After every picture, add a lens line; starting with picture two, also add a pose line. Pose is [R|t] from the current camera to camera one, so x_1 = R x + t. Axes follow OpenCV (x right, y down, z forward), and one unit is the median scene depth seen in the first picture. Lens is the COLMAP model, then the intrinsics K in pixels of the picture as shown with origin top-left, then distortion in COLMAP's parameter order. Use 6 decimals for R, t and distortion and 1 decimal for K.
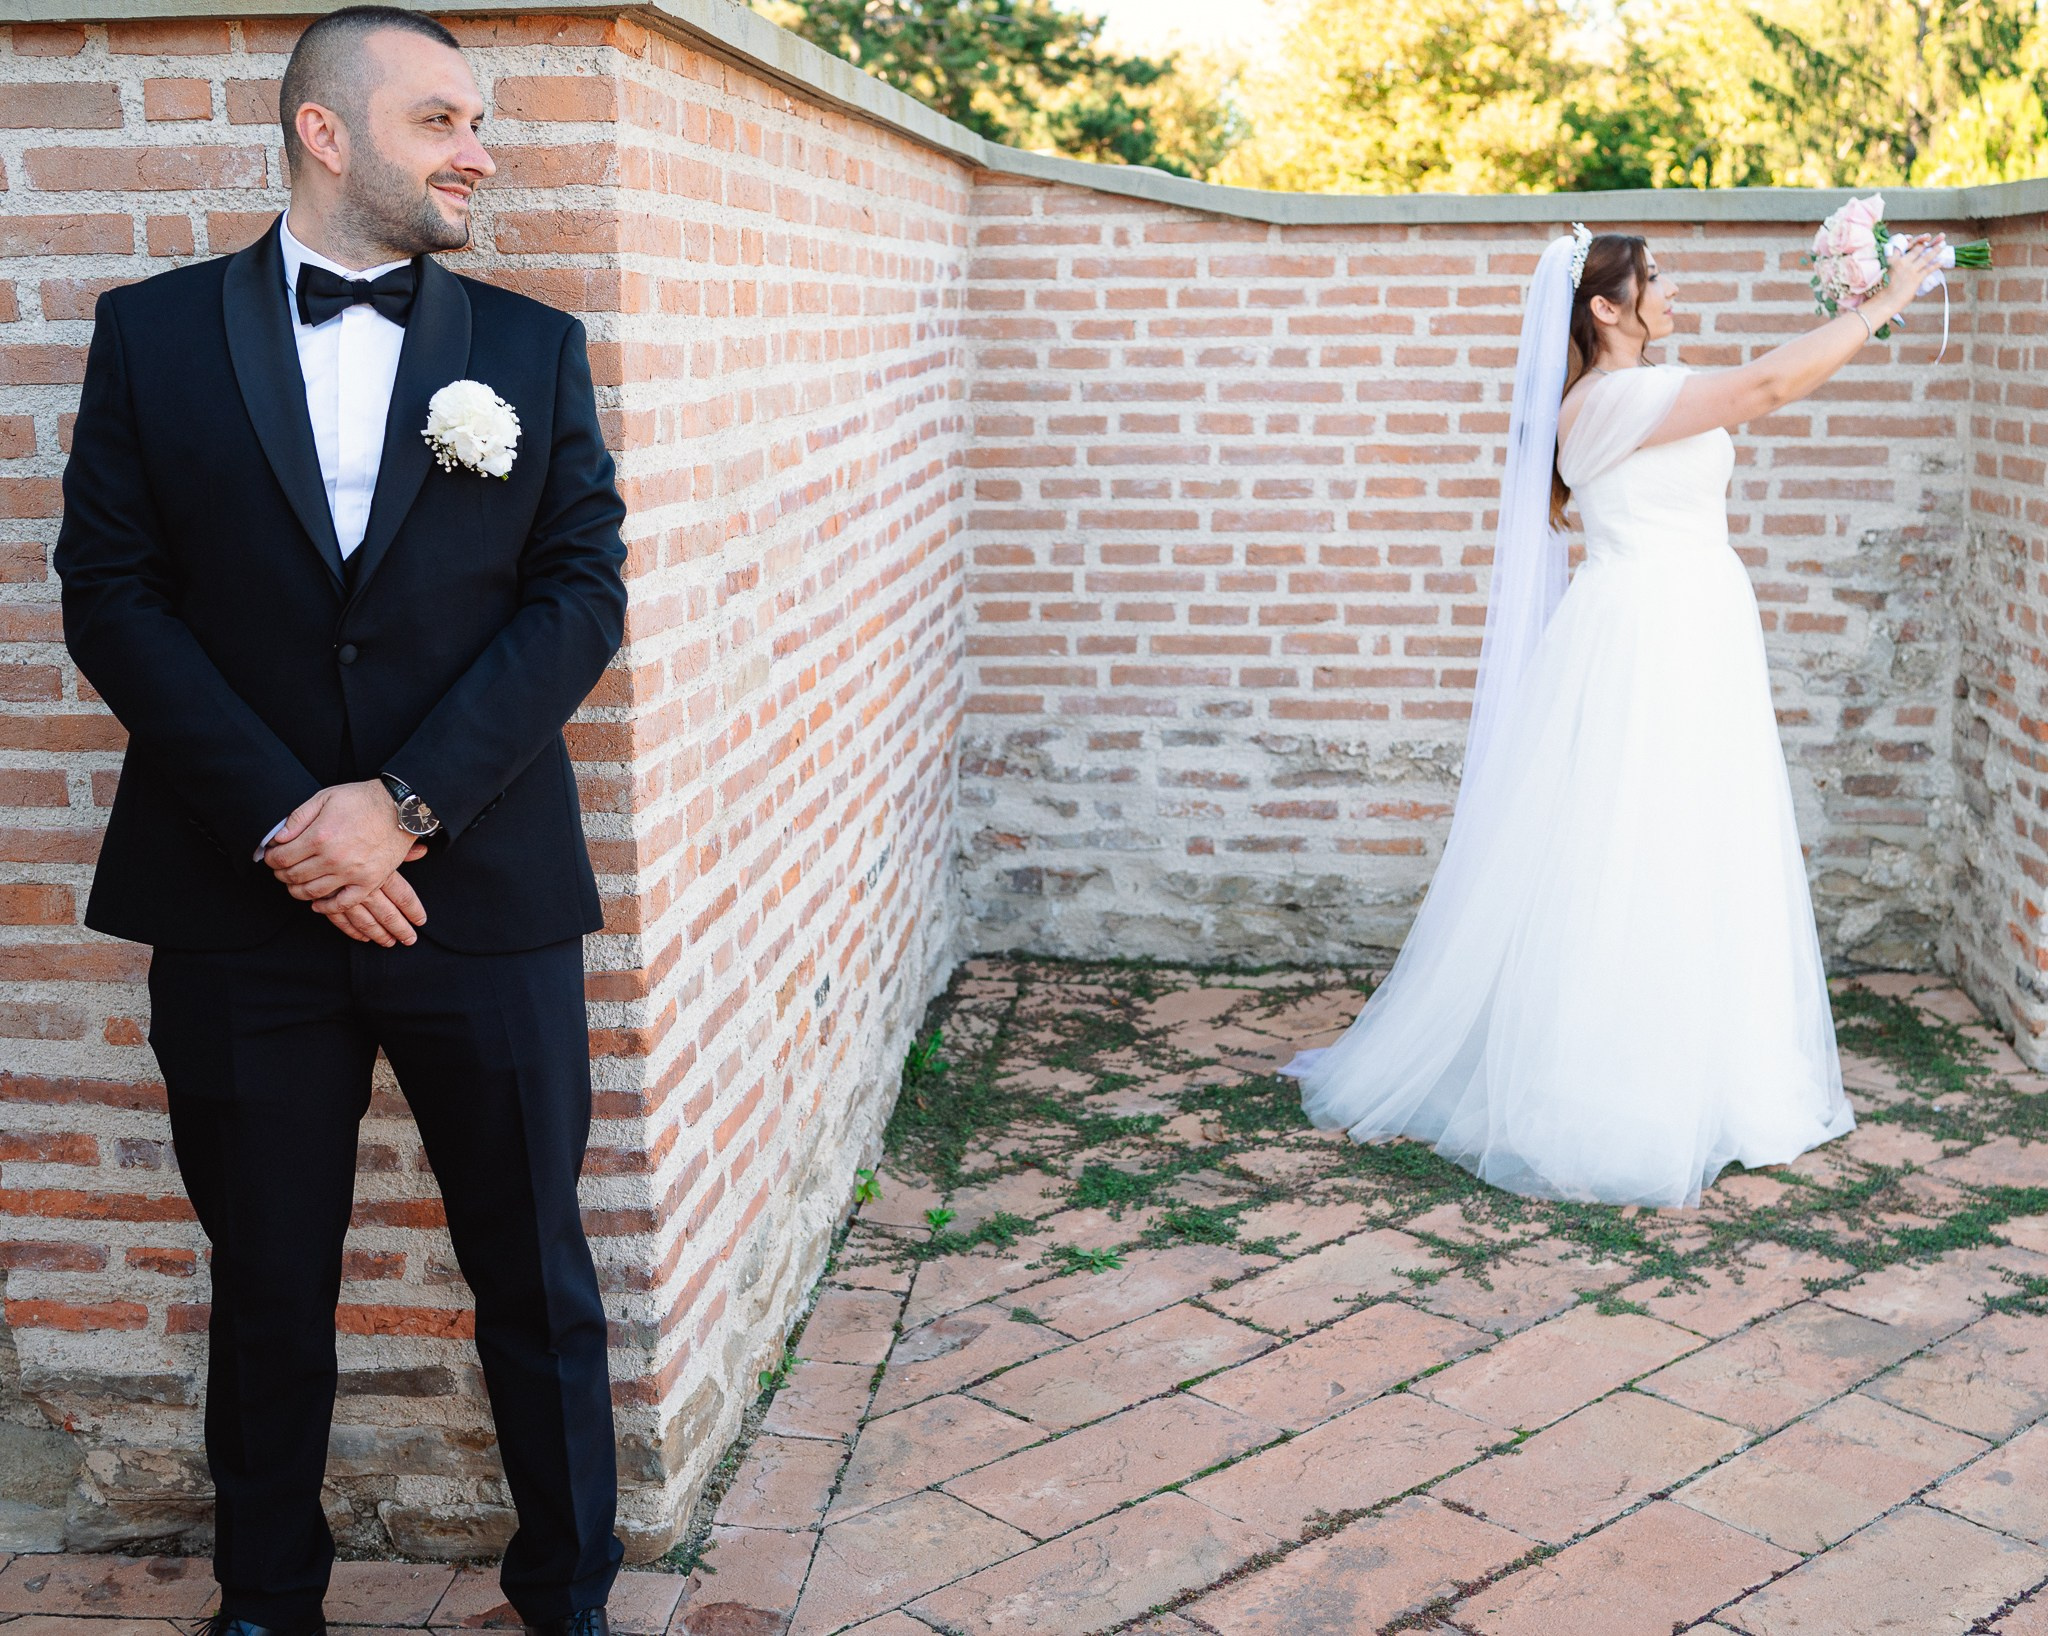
lens RADIAL K [[2708.4, 0, 1023.7], [0, 2708.4, 816.9], [0, 0, 1]] dist [-0.018516, 0.000000]
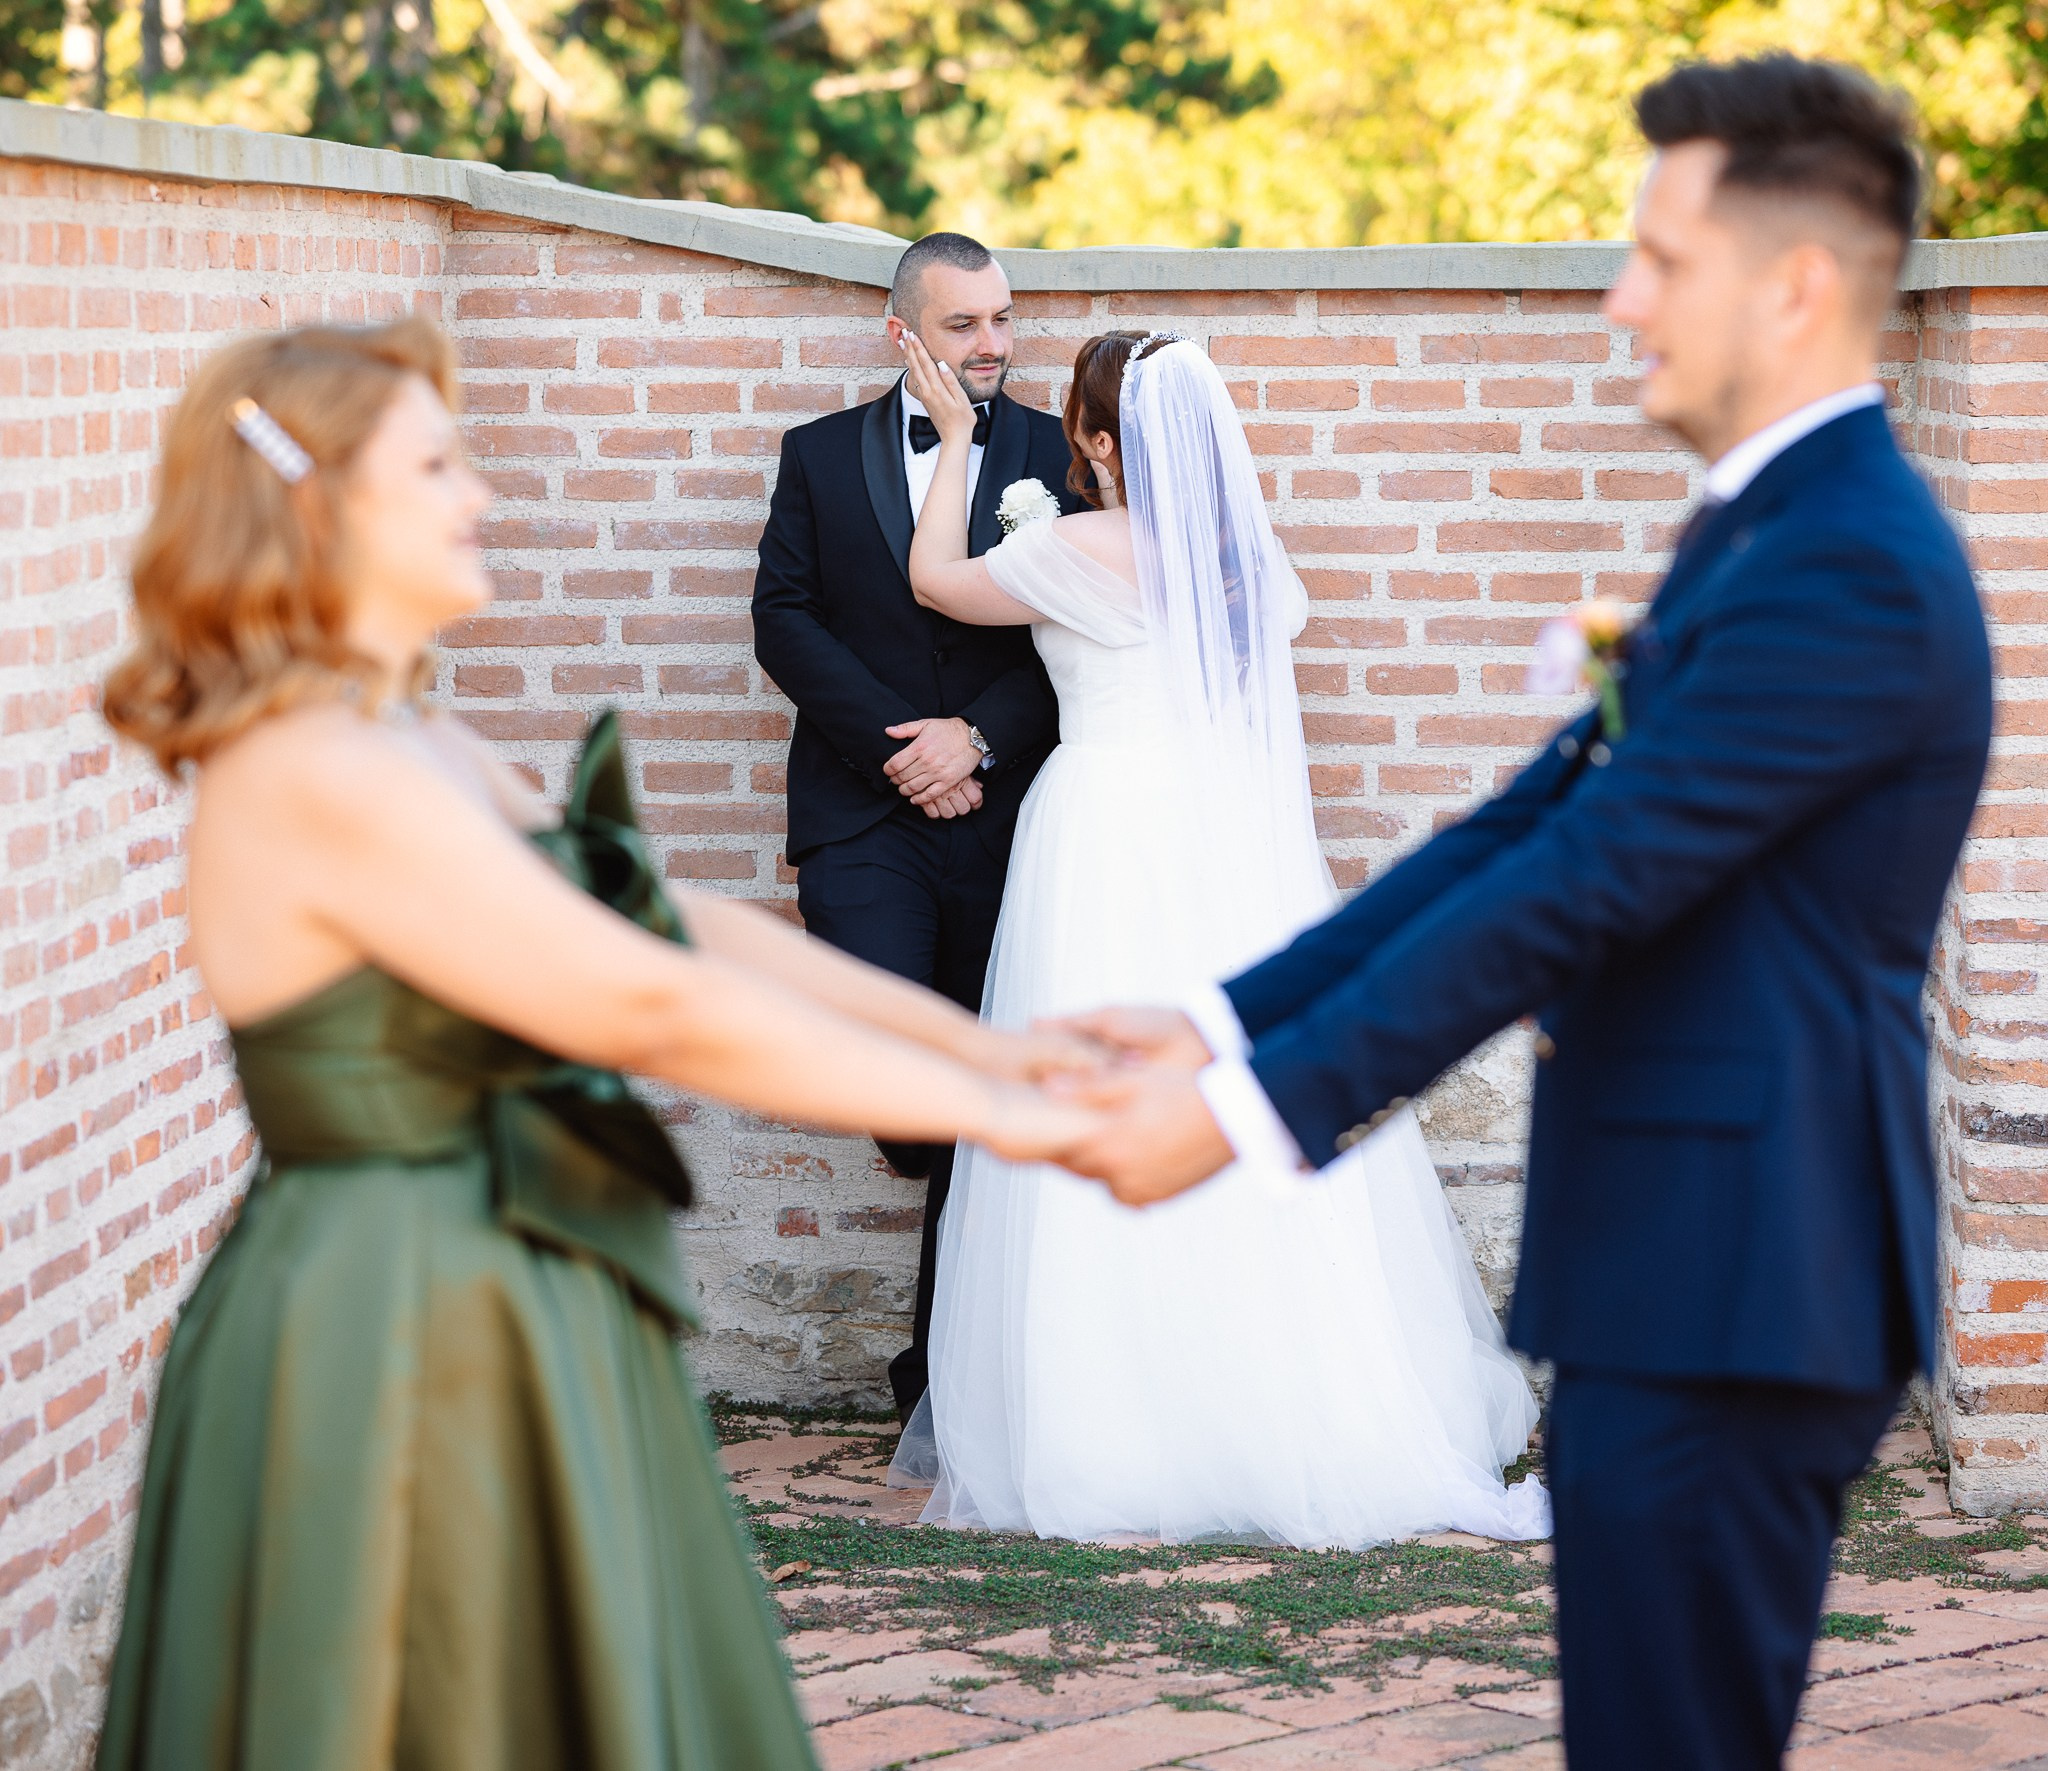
lens RADIAL K [[7875.4, 0, 1023.9], [0, 7875.4, 885.3], [0, 0, 1]] dist [0.166401, 0.000000]
pose [[0.999968, 0.003204, 0.007385, 0.110057], [-0.002404, 0.994382, -0.105821, 0.136529], [-0.007682, 0.105800, 0.994358, -0.939224]]
